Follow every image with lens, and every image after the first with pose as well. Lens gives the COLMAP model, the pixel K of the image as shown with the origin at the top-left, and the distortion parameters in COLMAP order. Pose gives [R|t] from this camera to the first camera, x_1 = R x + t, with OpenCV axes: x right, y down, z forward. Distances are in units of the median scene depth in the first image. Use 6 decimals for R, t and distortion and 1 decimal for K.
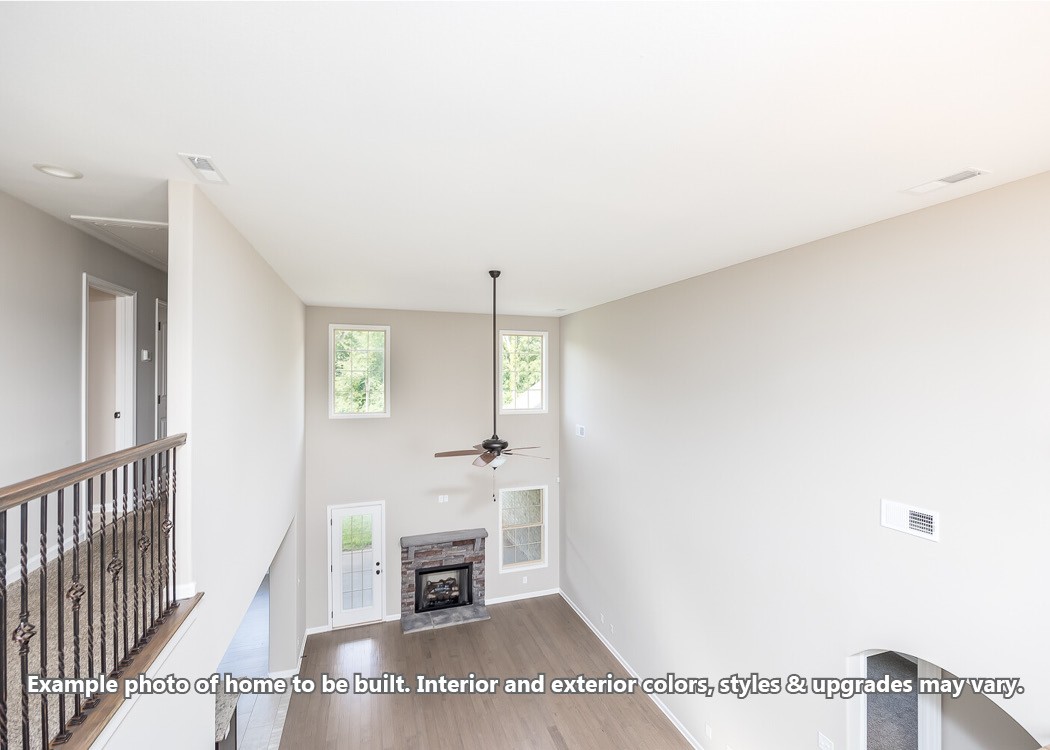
lens RADIAL K [[455.2, 0, 506.9], [0, 455.2, 372.1], [0, 0, 1]] dist [-0.015410, 0.000068]
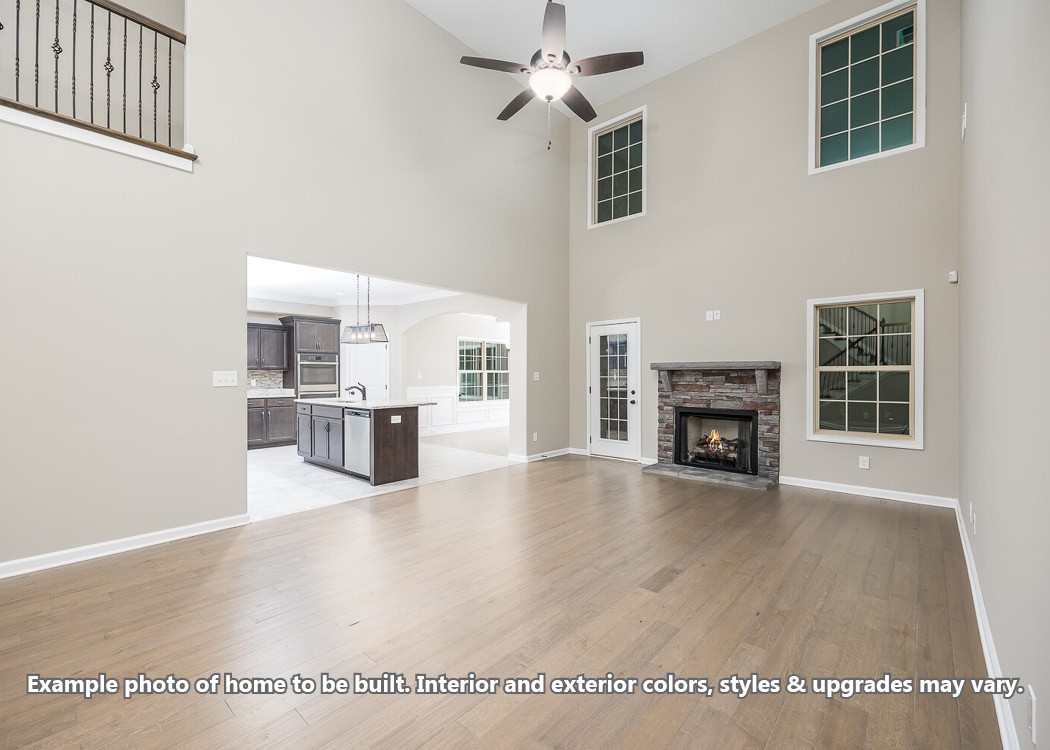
lens RADIAL K [[438.9, 0, 525.0], [0, 438.9, 375.0], [0, 0, 1]] dist [-0.000114, 0.000071]
pose [[0.506579, 0.004809, -0.862180, 0.312600], [-0.006277, 0.999979, 0.001890, 0.375706], [0.862170, 0.004455, 0.506599, 0.390887]]
